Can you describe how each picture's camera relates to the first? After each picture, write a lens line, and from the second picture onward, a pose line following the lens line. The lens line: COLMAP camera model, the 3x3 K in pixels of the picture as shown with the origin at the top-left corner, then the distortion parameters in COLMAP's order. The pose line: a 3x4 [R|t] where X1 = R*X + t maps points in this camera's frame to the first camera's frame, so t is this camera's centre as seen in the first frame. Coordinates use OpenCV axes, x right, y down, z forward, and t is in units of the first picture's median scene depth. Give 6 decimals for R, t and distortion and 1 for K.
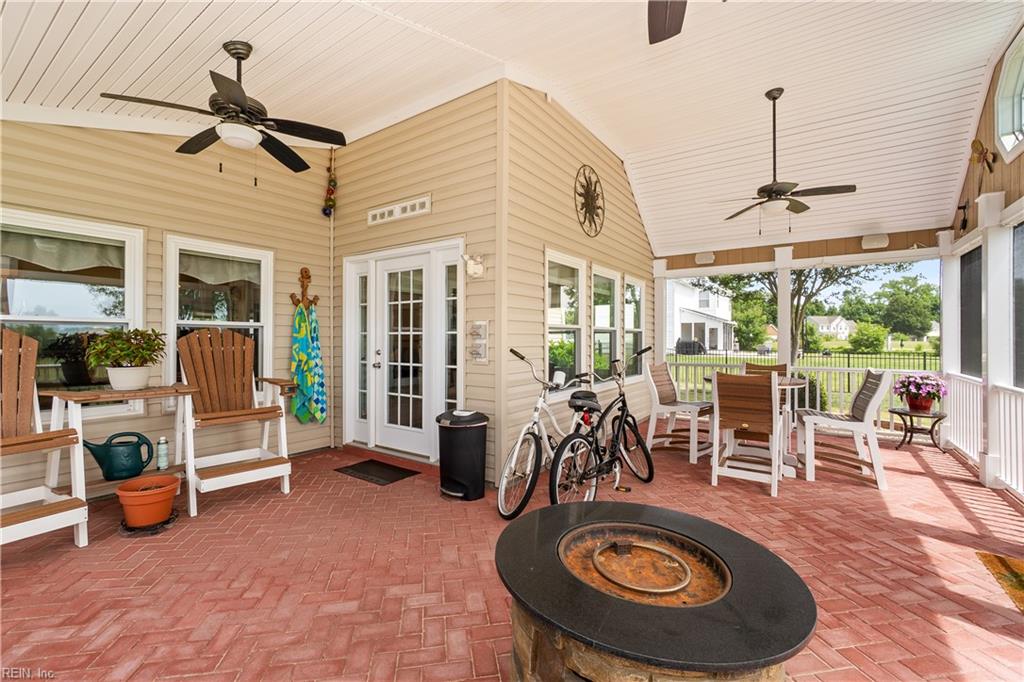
lens RADIAL K [[438.6, 0, 506.4], [0, 438.6, 338.3], [0, 0, 1]] dist [-0.011211, 0.001973]
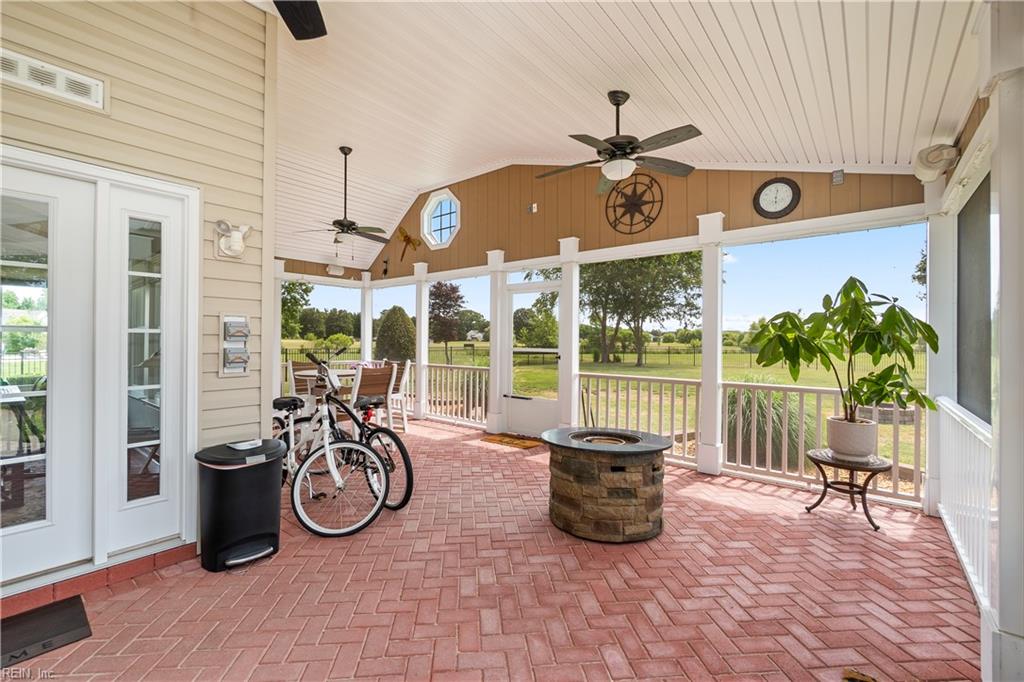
lens RADIAL K [[438.6, 0, 505.8], [0, 438.6, 339.6], [0, 0, 1]] dist [-0.011211, 0.001973]
pose [[0.075915, 0.000066, 0.997114, -0.690153], [-0.004947, 0.999988, 0.000310, -0.003882], [-0.997102, -0.004956, 0.075914, 0.458502]]
